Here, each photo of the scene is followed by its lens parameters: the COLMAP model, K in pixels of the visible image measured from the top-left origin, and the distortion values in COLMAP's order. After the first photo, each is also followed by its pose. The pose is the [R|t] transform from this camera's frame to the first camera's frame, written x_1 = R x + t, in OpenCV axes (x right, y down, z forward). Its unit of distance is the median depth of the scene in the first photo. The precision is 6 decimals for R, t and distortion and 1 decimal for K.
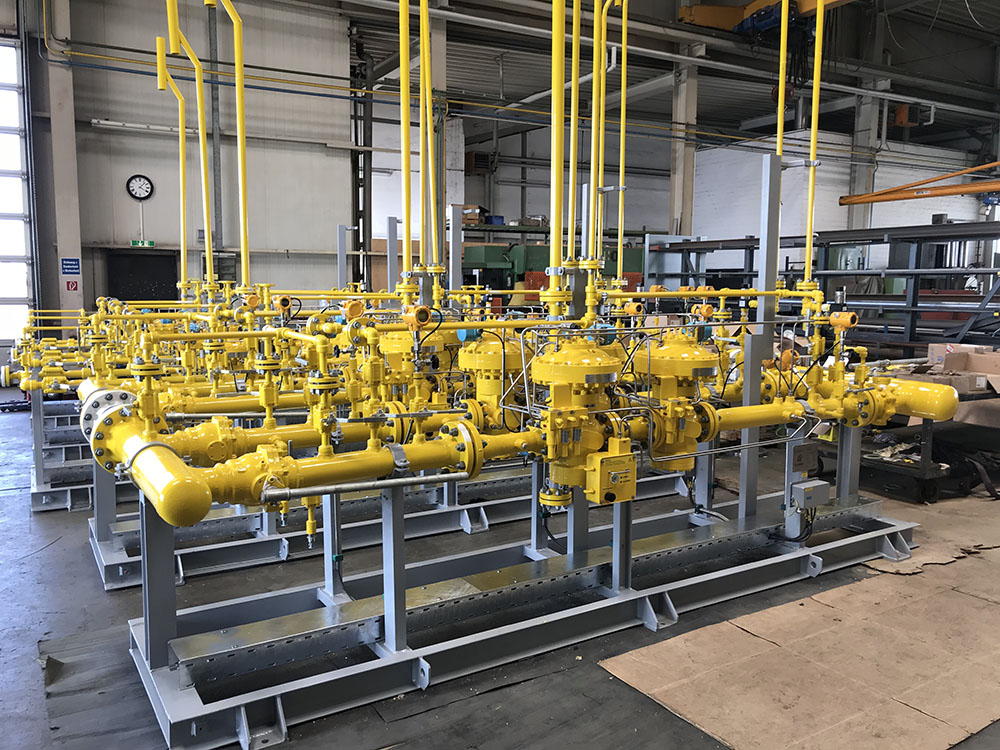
lens RADIAL K [[821.7, 0, 500.0], [0, 821.7, 375.0], [0, 0, 1]] dist [0.065161, -0.155031]
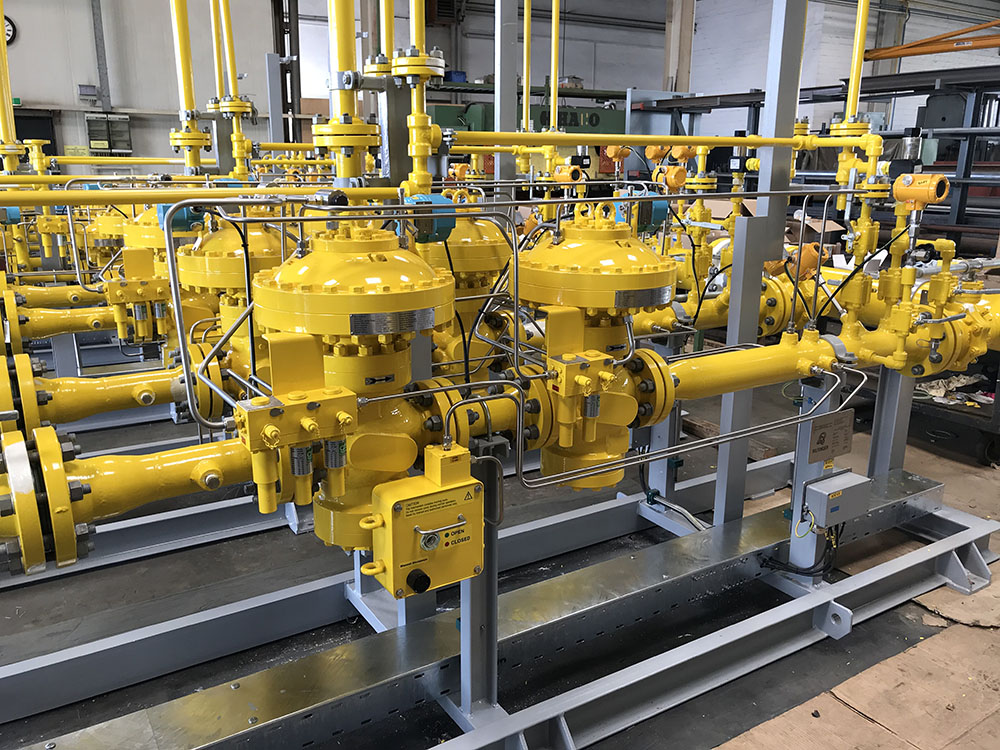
lens RADIAL K [[822.5, 0, 500.0], [0, 822.5, 375.0], [0, 0, 1]] dist [0.048802, -0.075610]
pose [[0.999998, -0.000416, 0.002008, 0.128685], [0.000128, 0.989960, 0.141346, -0.021053], [-0.002046, -0.141346, 0.989958, 0.408005]]
